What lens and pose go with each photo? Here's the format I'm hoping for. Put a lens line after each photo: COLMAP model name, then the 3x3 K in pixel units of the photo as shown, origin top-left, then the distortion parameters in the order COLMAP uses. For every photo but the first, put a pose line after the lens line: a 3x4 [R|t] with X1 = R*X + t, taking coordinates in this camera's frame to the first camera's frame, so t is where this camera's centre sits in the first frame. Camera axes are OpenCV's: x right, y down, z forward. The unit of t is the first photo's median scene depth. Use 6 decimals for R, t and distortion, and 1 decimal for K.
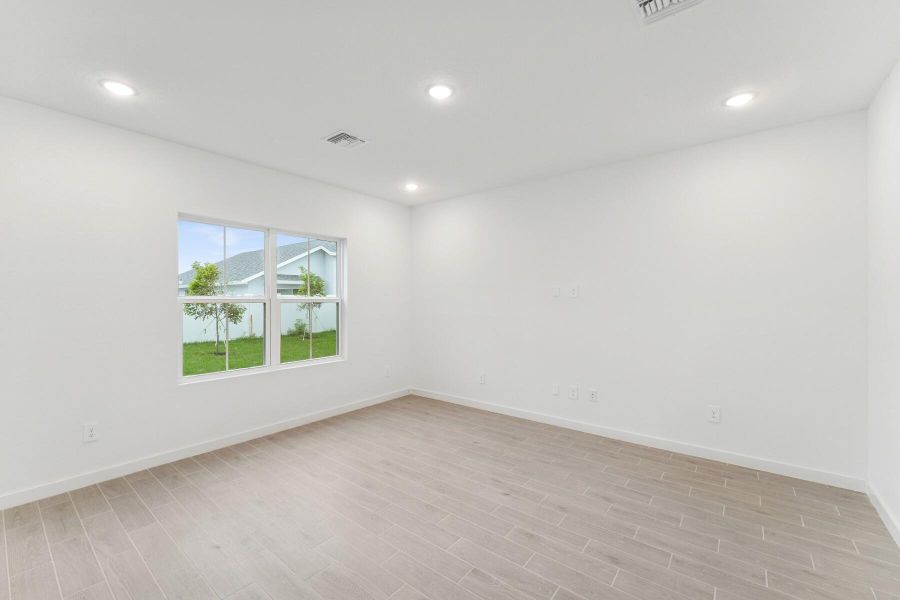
lens RADIAL K [[371.5, 0, 450.0], [0, 371.5, 300.0], [0, 0, 1]] dist [-0.002852, -0.000483]
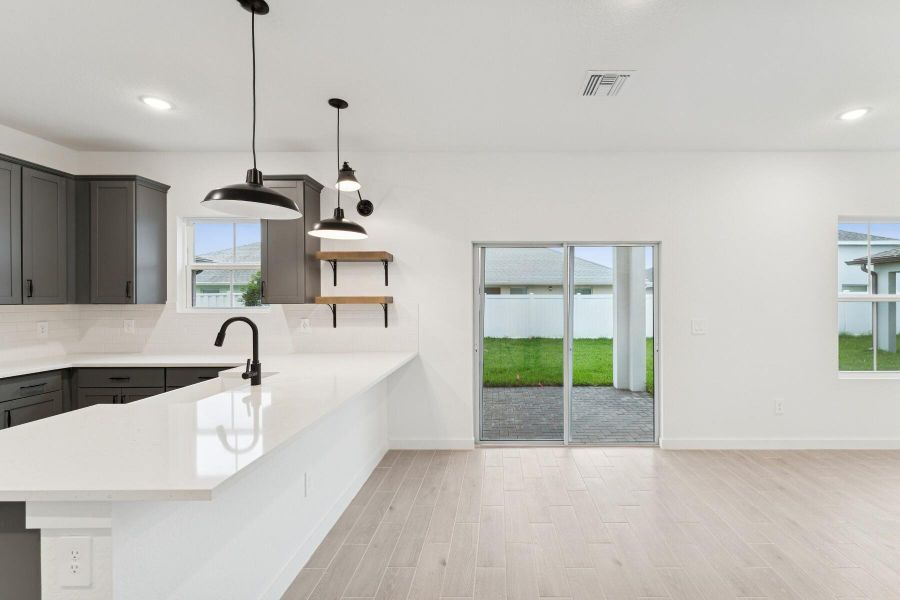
lens RADIAL K [[412.6, 0, 450.0], [0, 412.6, 300.0], [0, 0, 1]] dist [0.002775, 0.000121]
pose [[0.615256, 0.004443, -0.788315, -0.366496], [-0.000708, 0.999987, 0.005084, -0.001476], [0.788327, -0.002569, 0.615251, -0.460326]]
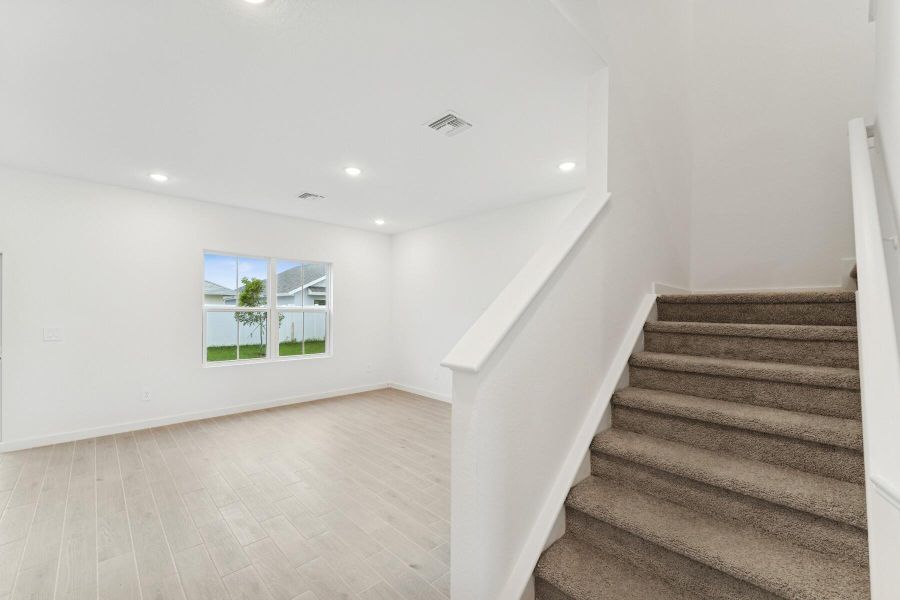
lens RADIAL K [[368.6, 0, 446.4], [0, 368.6, 310.4], [0, 0, 1]] dist [0.002544, 0.000047]
pose [[0.990620, 0.006249, -0.136505, 0.317951], [-0.006272, 0.999980, 0.000258, -0.002032], [0.136504, 0.000601, 0.990639, -0.237495]]
